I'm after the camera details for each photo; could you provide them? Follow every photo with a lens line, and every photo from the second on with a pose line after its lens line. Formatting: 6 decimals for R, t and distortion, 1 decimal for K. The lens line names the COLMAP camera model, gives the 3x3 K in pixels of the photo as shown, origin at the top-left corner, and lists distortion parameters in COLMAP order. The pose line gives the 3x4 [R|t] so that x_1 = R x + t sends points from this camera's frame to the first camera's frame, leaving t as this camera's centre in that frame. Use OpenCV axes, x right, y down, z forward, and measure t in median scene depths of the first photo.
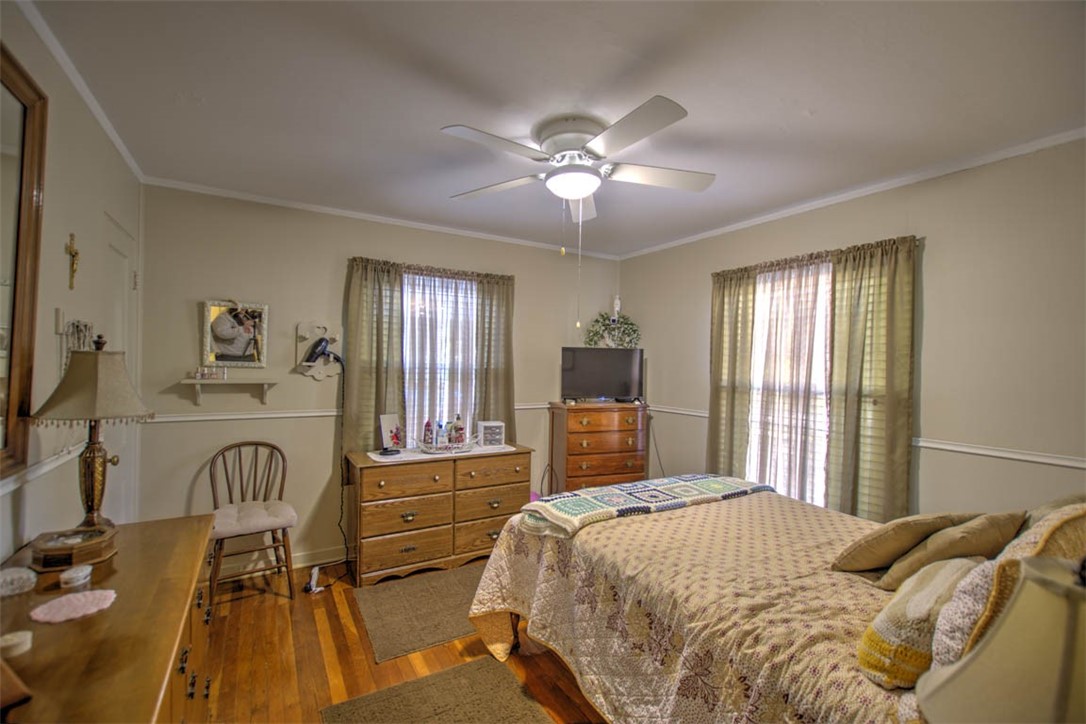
lens RADIAL K [[471.2, 0, 544.7], [0, 471.2, 363.8], [0, 0, 1]] dist [-0.007986, 0.001491]
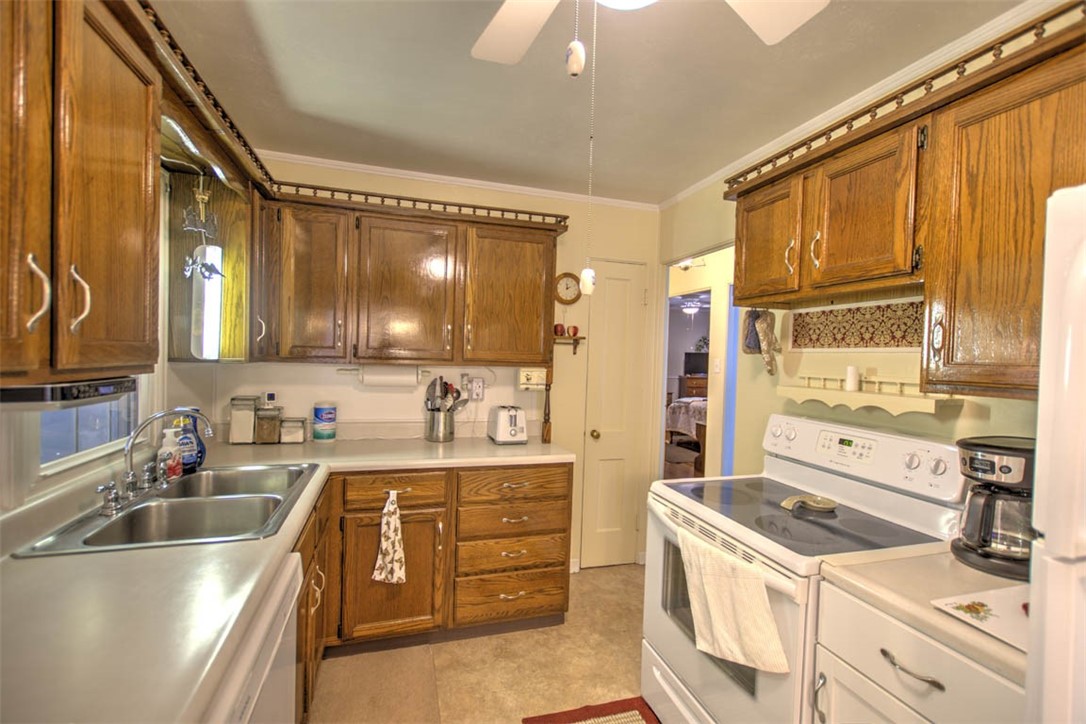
lens RADIAL K [[471.2, 0, 542.1], [0, 471.2, 361.4], [0, 0, 1]] dist [-0.007986, 0.001491]
pose [[0.971875, 0.007005, -0.235392, -0.107378], [-0.006441, 0.999974, 0.003163, 0.007996], [0.235409, -0.001558, 0.971895, -1.546683]]
